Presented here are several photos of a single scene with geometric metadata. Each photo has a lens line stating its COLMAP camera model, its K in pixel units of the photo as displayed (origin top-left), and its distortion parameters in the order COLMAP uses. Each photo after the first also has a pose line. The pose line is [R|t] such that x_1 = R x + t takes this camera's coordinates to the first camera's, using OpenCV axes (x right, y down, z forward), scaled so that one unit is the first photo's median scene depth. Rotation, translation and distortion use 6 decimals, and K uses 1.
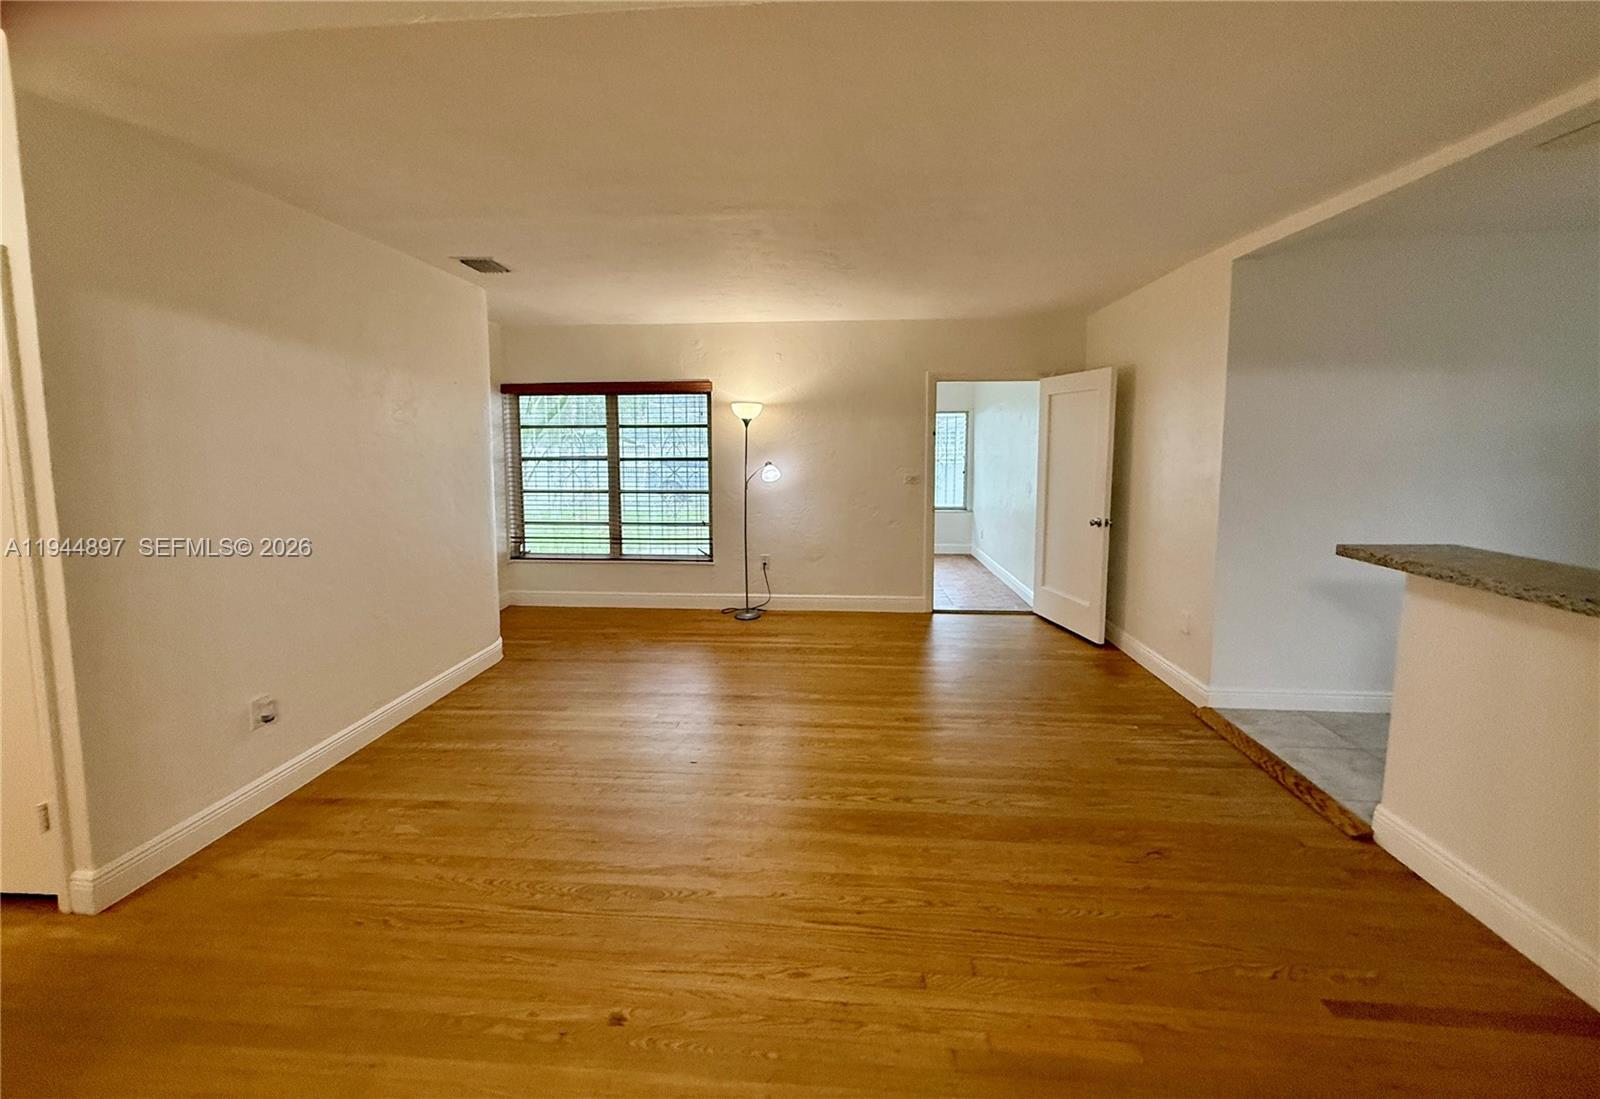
lens RADIAL K [[636.0, 0, 798.1], [0, 636.0, 498.8], [0, 0, 1]] dist [-0.000518, 0.000139]
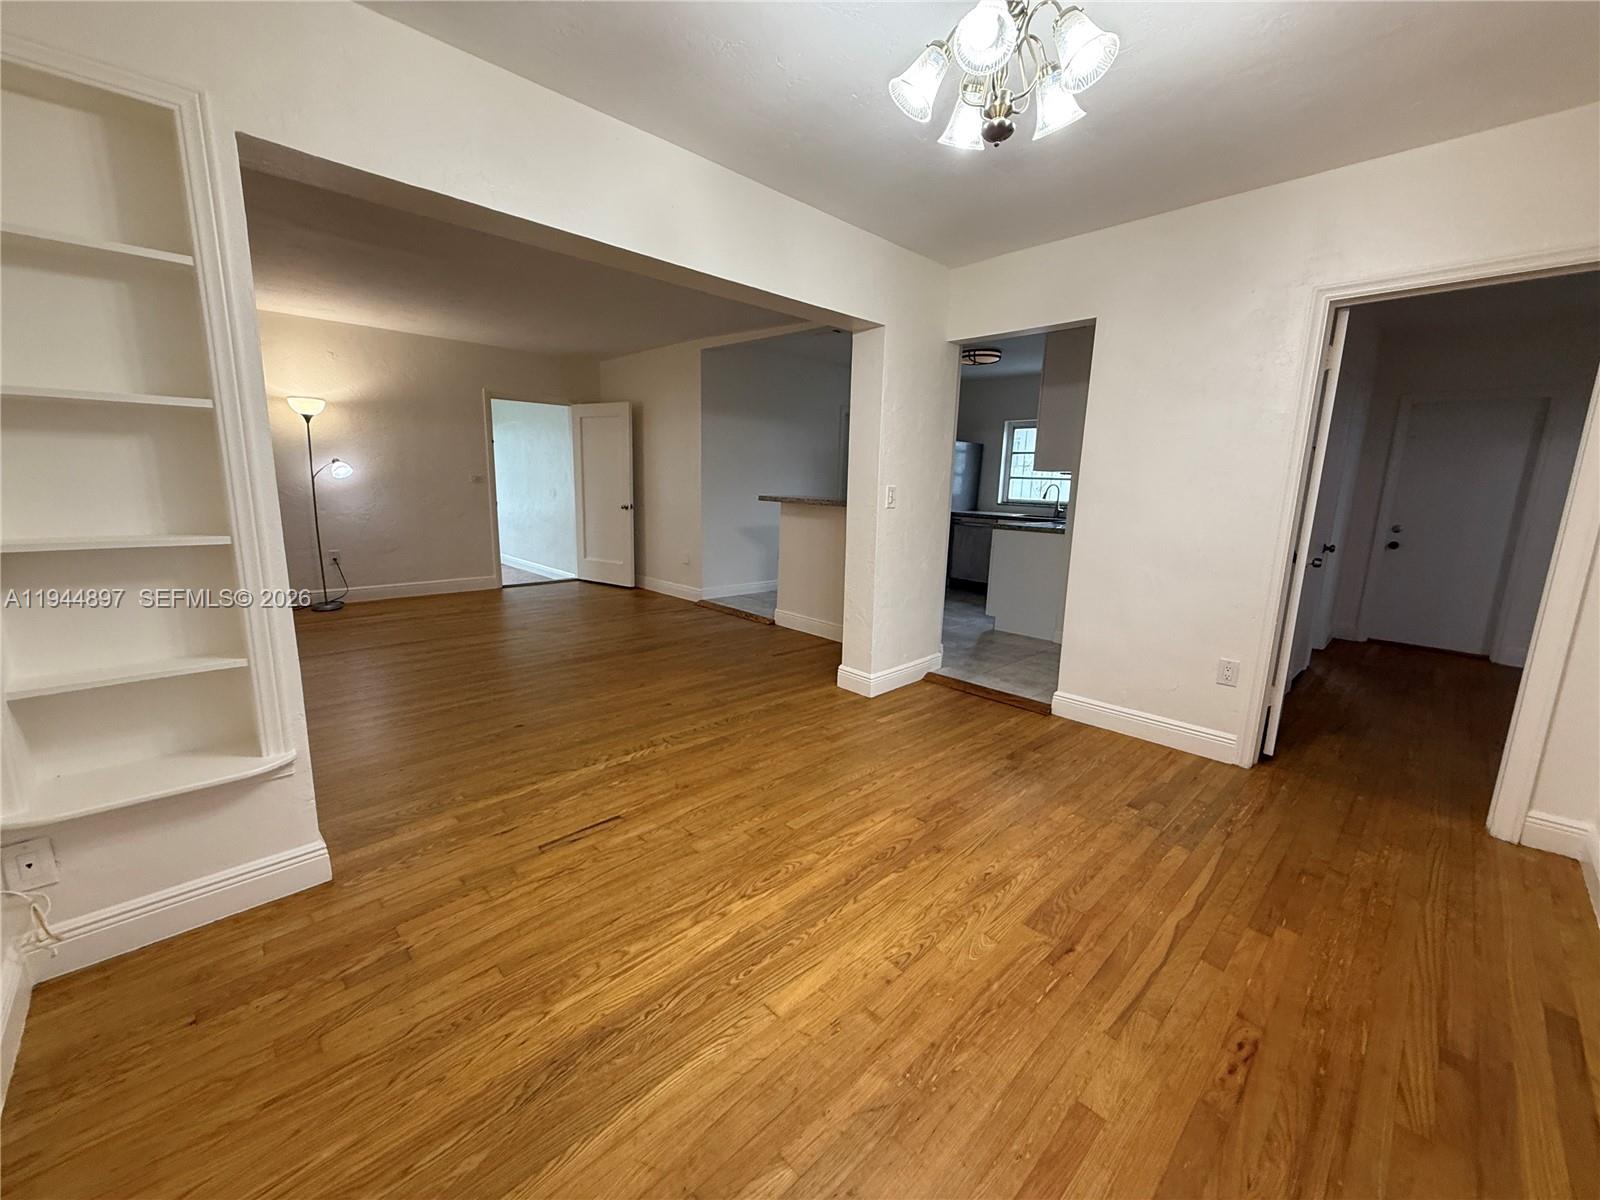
lens RADIAL K [[635.5, 0, 794.7], [0, 635.5, 598.0], [0, 0, 1]] dist [0.001125, 0.000472]
pose [[0.669456, -0.117300, 0.733532, -0.330631], [0.039041, 0.991645, 0.122945, 0.068791], [-0.741825, -0.053669, 0.668443, -0.269690]]
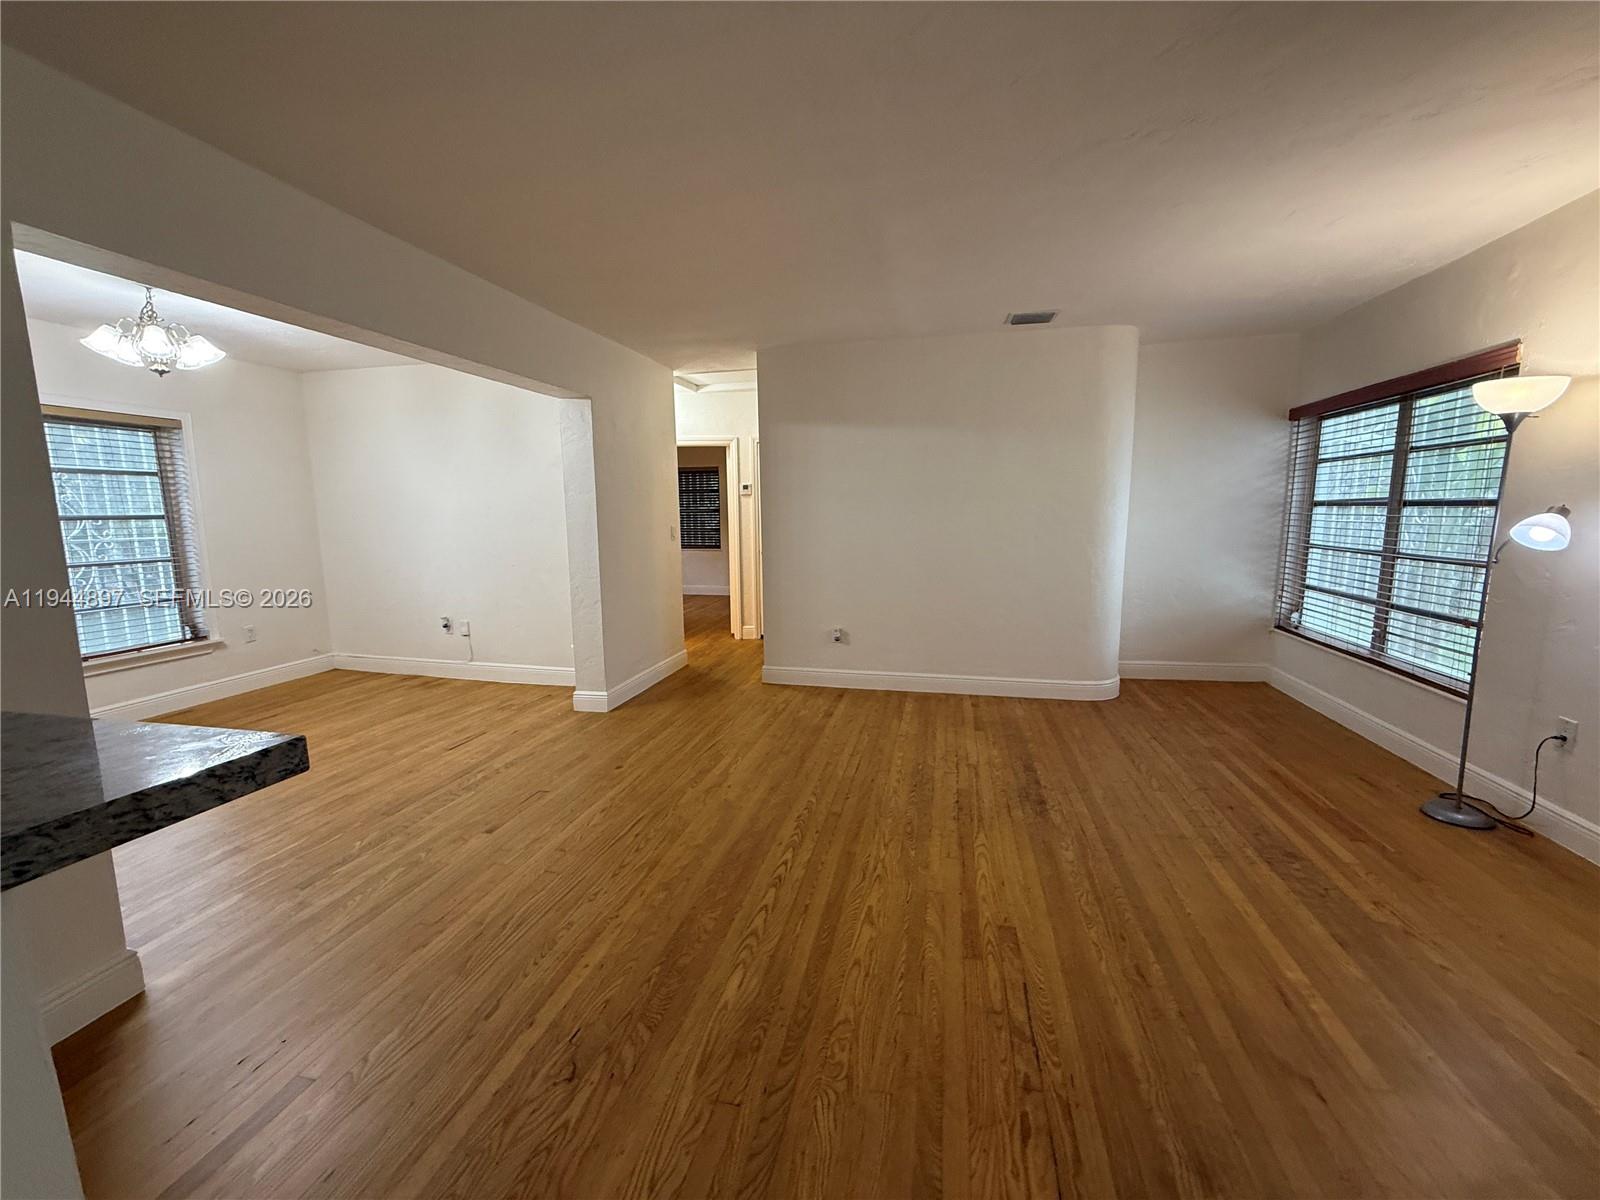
lens RADIAL K [[637.9, 0, 795.4], [0, 637.9, 597.6], [0, 0, 1]] dist [0.001180, 0.000192]
pose [[-0.155621, 0.140773, -0.977735, 0.470256], [-0.075227, 0.985230, 0.153825, -0.023809], [0.984948, 0.097490, -0.142732, 0.542197]]
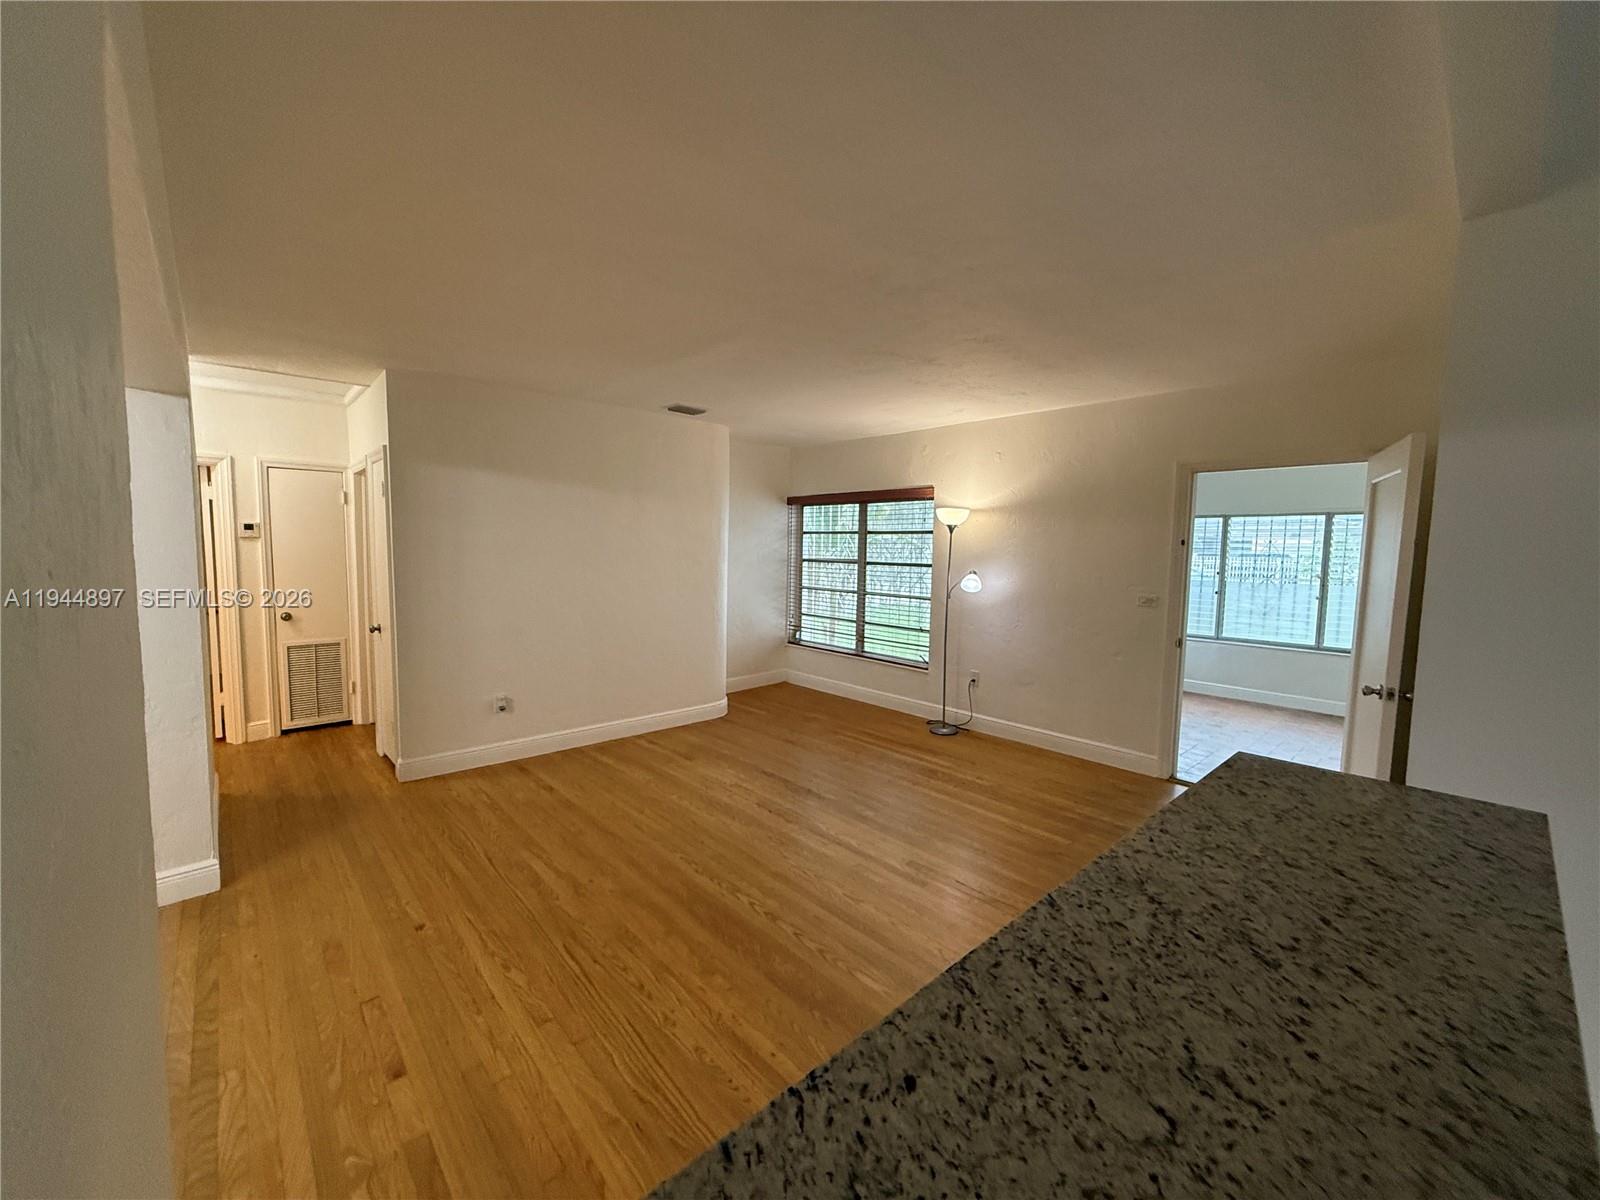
lens RADIAL K [[637.4, 0, 799.0], [0, 637.4, 599.8], [0, 0, 1]] dist [-0.001902, 0.000437]
pose [[0.726842, 0.073487, -0.682862, 0.401906], [-0.078768, 0.996618, 0.023410, -0.017354], [0.682273, 0.036772, 0.730172, 0.145802]]
